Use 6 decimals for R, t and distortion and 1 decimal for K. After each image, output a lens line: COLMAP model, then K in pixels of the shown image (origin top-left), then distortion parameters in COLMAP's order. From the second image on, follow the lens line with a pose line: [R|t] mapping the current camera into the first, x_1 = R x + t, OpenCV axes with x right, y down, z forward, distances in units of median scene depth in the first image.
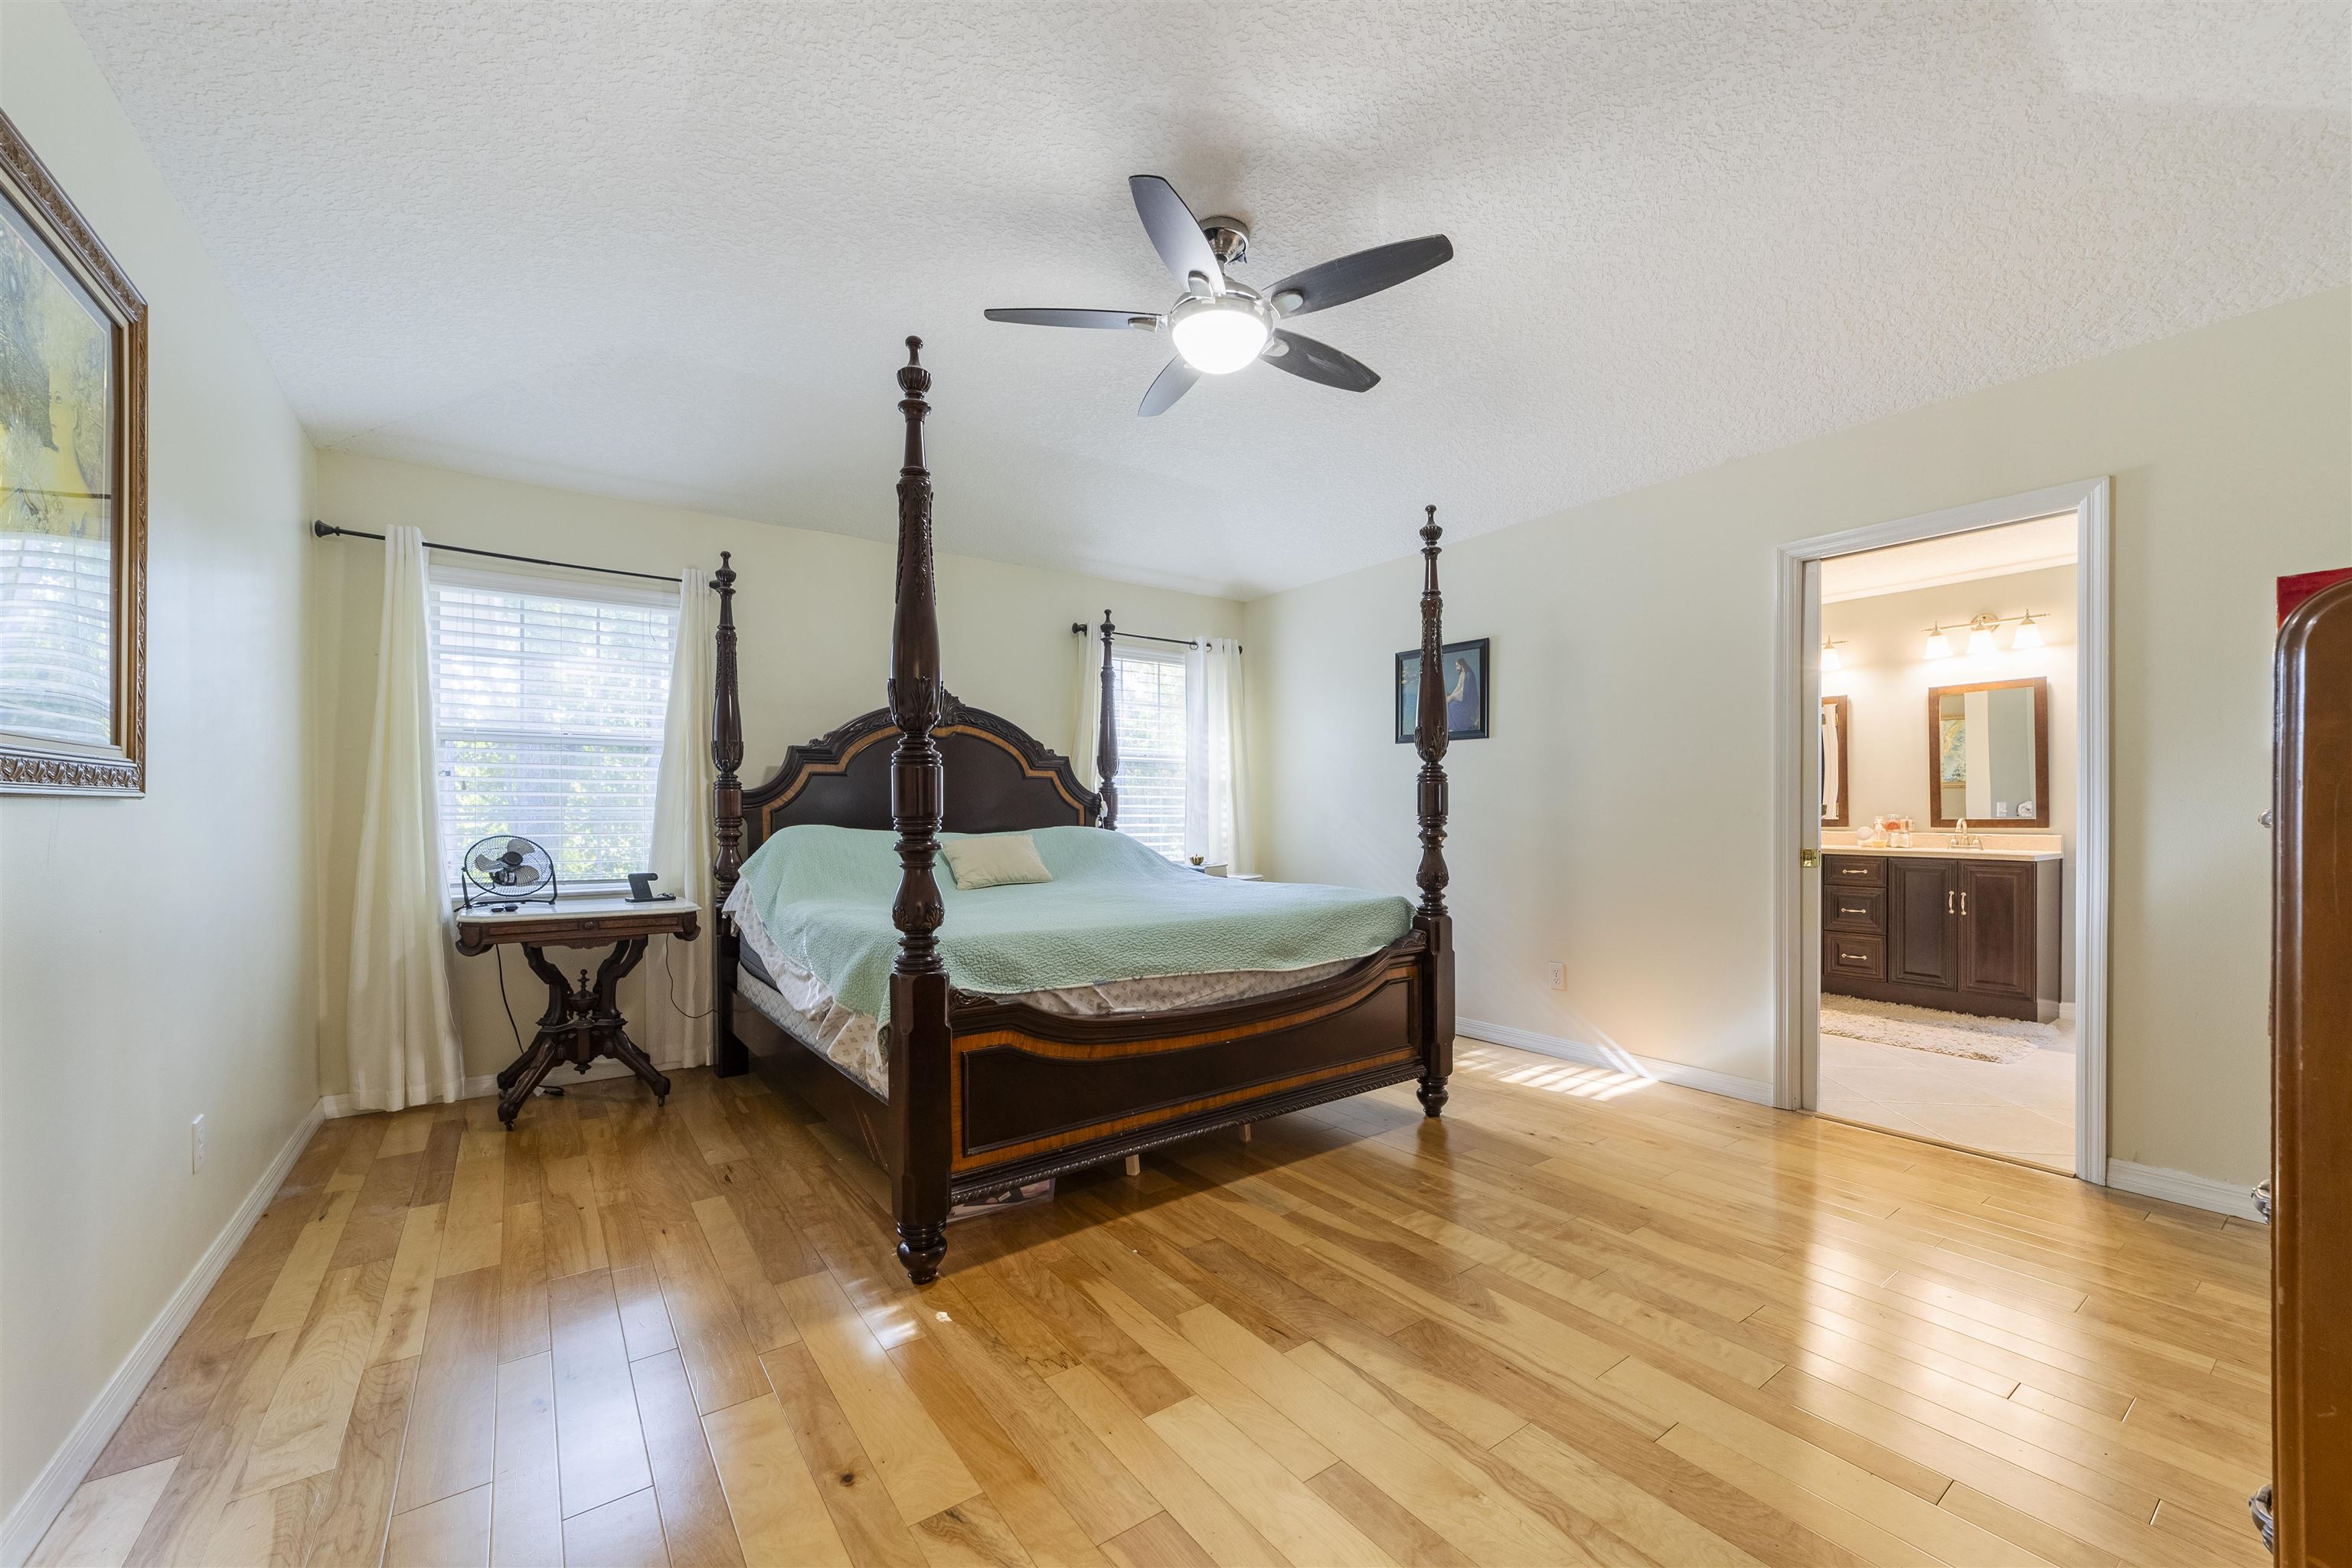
lens RADIAL K [[924.9, 0, 1169.9], [0, 924.9, 803.9], [0, 0, 1]] dist [-0.003384, 0.001092]
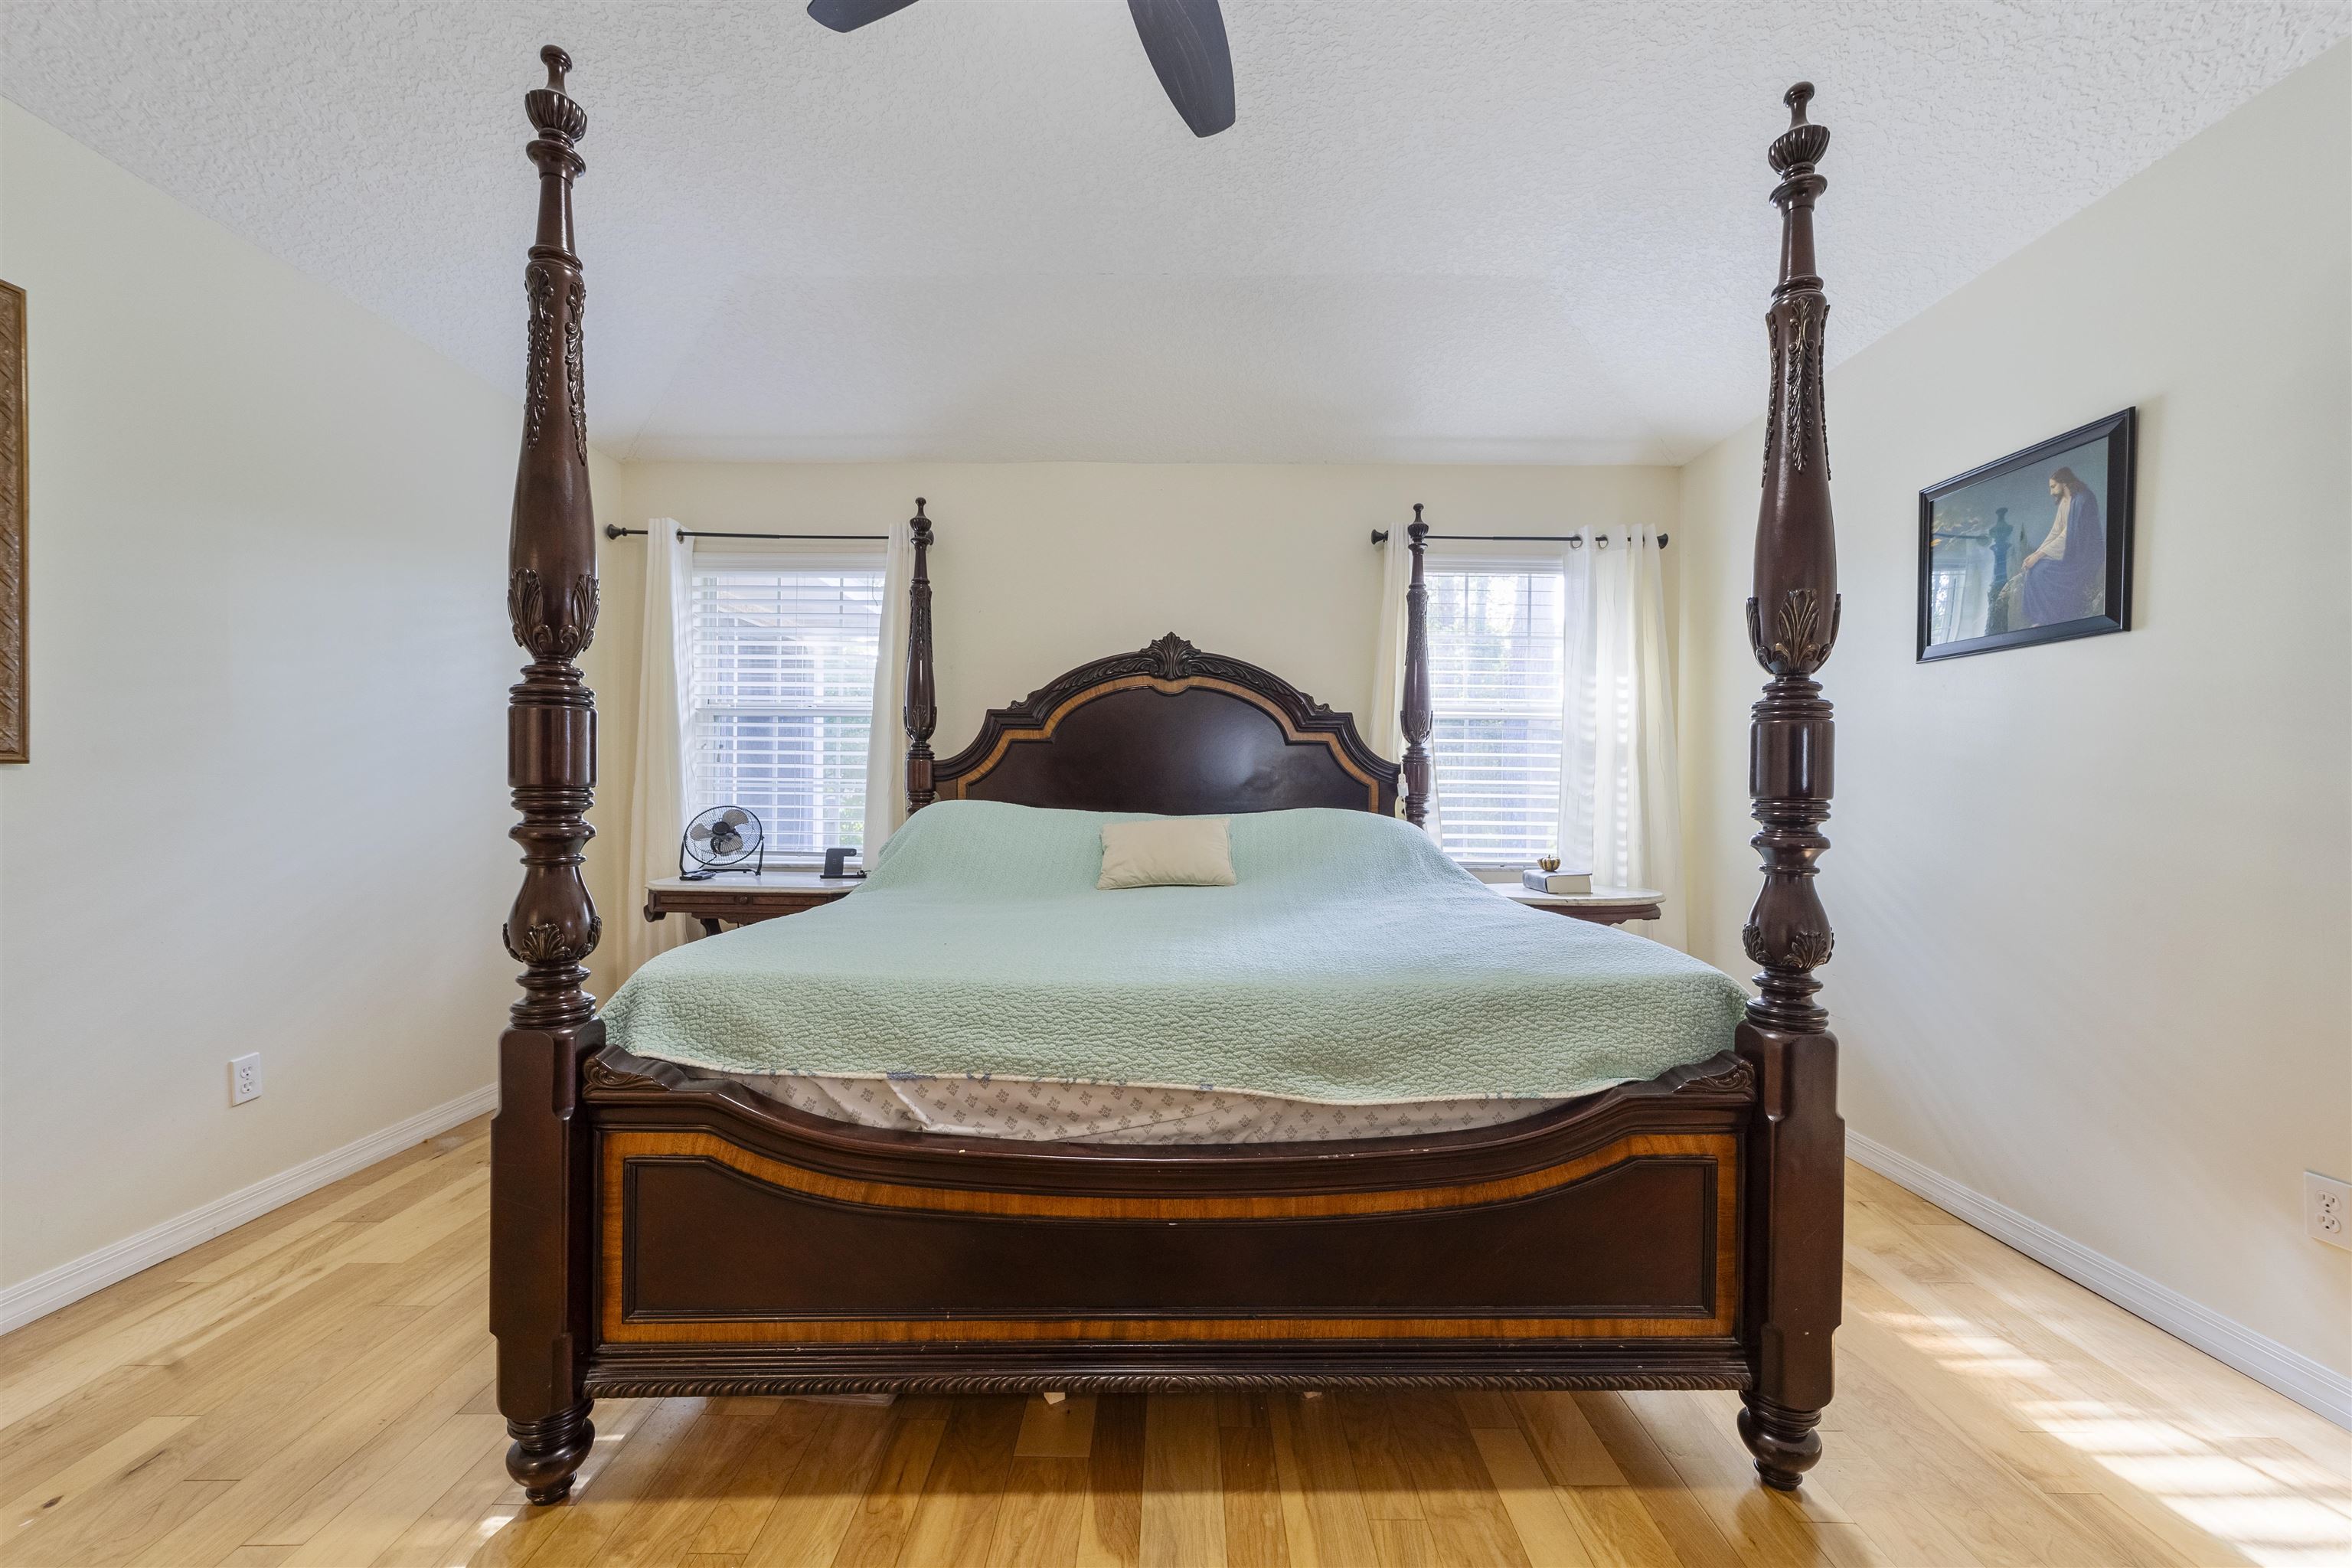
lens RADIAL K [[924.9, 0, 1180.9], [0, 924.9, 796.4], [0, 0, 1]] dist [-0.003384, 0.001092]
pose [[0.812932, 0.012845, -0.582217, 0.352707], [-0.005485, 0.999881, 0.014400, 0.007893], [0.582333, -0.008513, 0.812906, 0.555441]]
